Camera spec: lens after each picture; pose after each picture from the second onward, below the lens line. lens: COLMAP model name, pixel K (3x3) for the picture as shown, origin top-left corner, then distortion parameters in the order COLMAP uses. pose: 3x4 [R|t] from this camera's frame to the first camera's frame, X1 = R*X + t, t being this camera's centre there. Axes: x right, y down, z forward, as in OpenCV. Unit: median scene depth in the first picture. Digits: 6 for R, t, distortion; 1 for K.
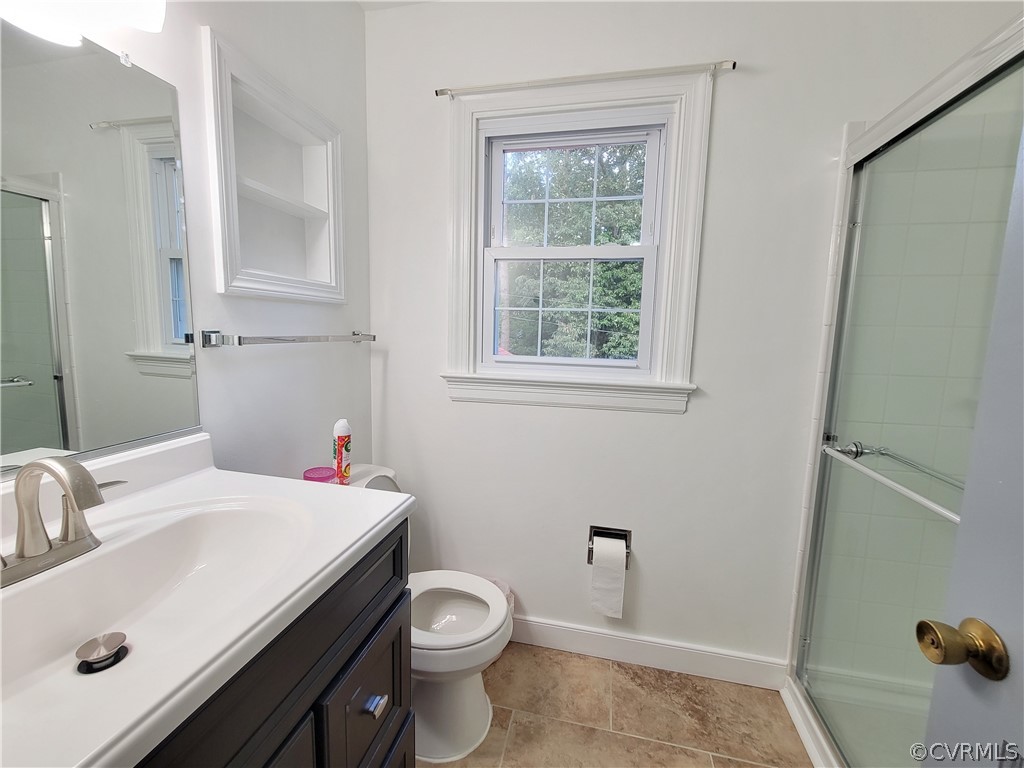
lens RADIAL K [[430.2, 0, 517.4], [0, 430.2, 382.1], [0, 0, 1]] dist [0.000329, -0.004378]
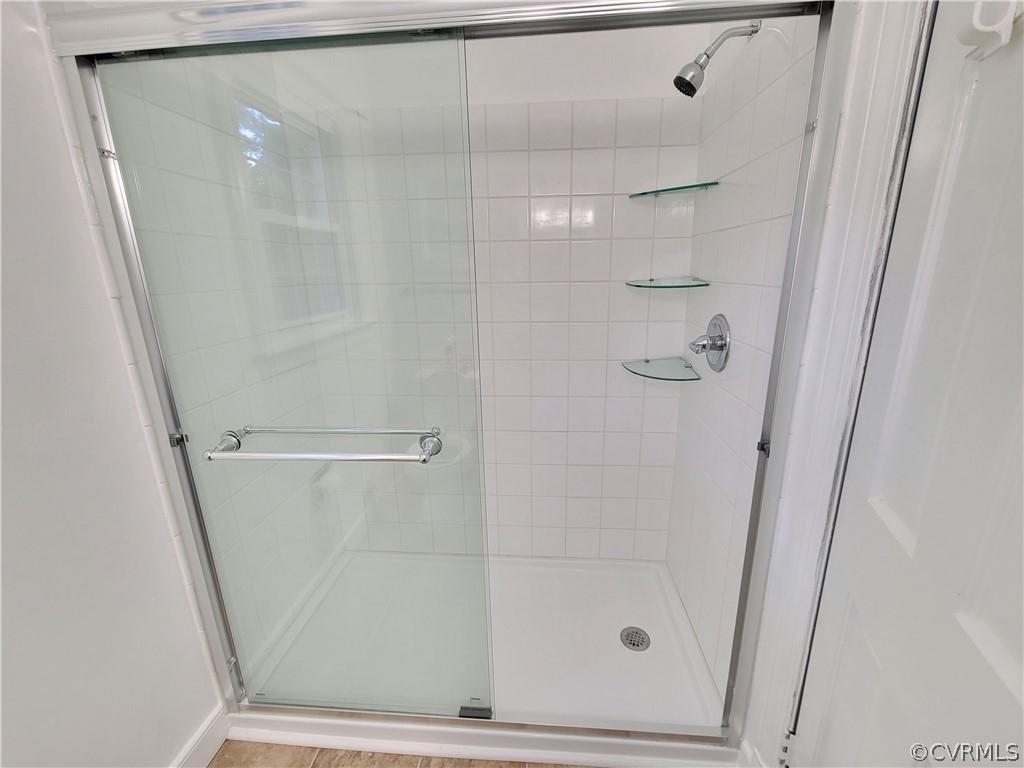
lens RADIAL K [[414.3, 0, 529.6], [0, 414.3, 377.2], [0, 0, 1]] dist [0.000590, -0.000194]
pose [[-0.143839, -0.267077, 0.952880, -0.059490], [0.140290, 0.947665, 0.286793, -0.101266], [-0.979607, 0.174932, -0.098843, 0.393562]]
